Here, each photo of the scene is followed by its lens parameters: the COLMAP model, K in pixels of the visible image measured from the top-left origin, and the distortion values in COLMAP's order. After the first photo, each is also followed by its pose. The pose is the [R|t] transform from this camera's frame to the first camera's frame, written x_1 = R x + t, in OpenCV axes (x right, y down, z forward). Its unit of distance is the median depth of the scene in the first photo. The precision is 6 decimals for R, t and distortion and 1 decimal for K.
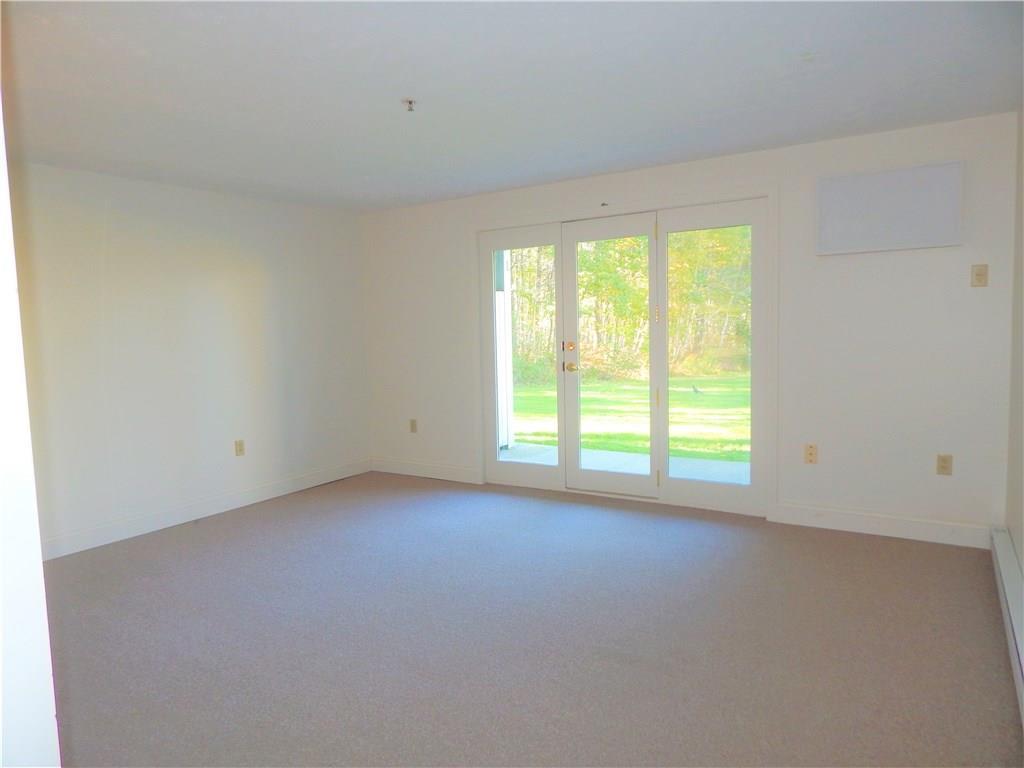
lens RADIAL K [[671.3, 0, 508.1], [0, 671.3, 387.4], [0, 0, 1]] dist [-0.004299, -0.002555]
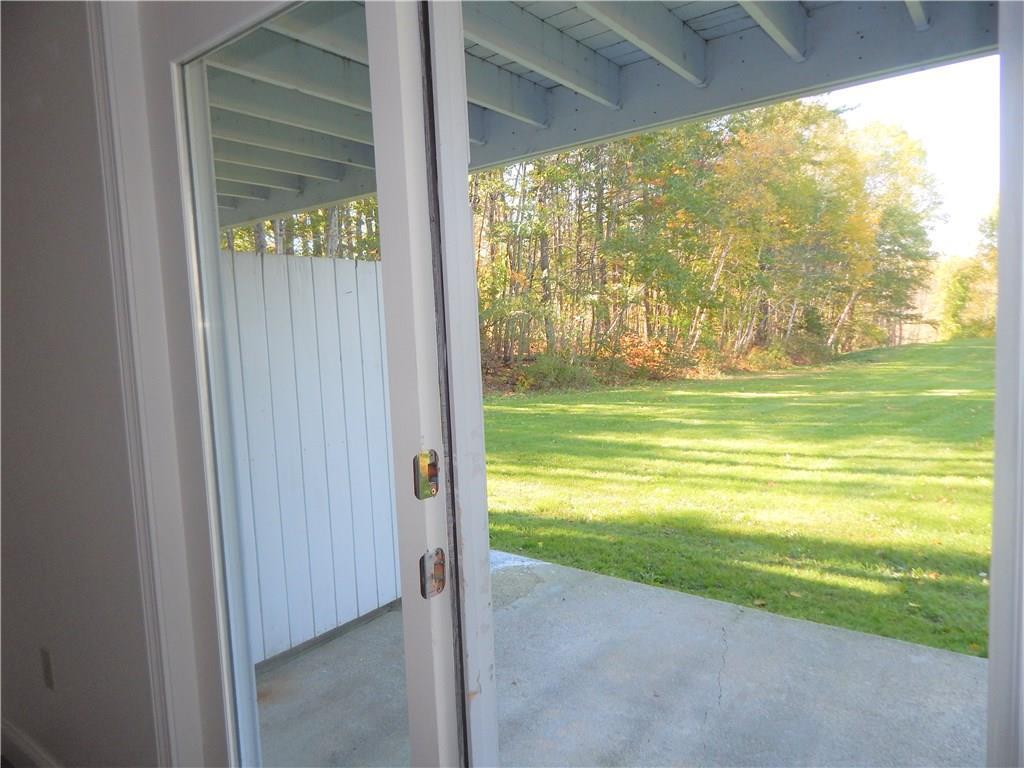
lens RADIAL K [[671.3, 0, 518.4], [0, 671.3, 387.2], [0, 0, 1]] dist [-0.004299, -0.002555]
pose [[0.997894, -0.015360, -0.063019, 0.093622], [0.016187, 0.999789, 0.012634, -0.067333], [0.062812, -0.013628, 0.997932, 0.562691]]
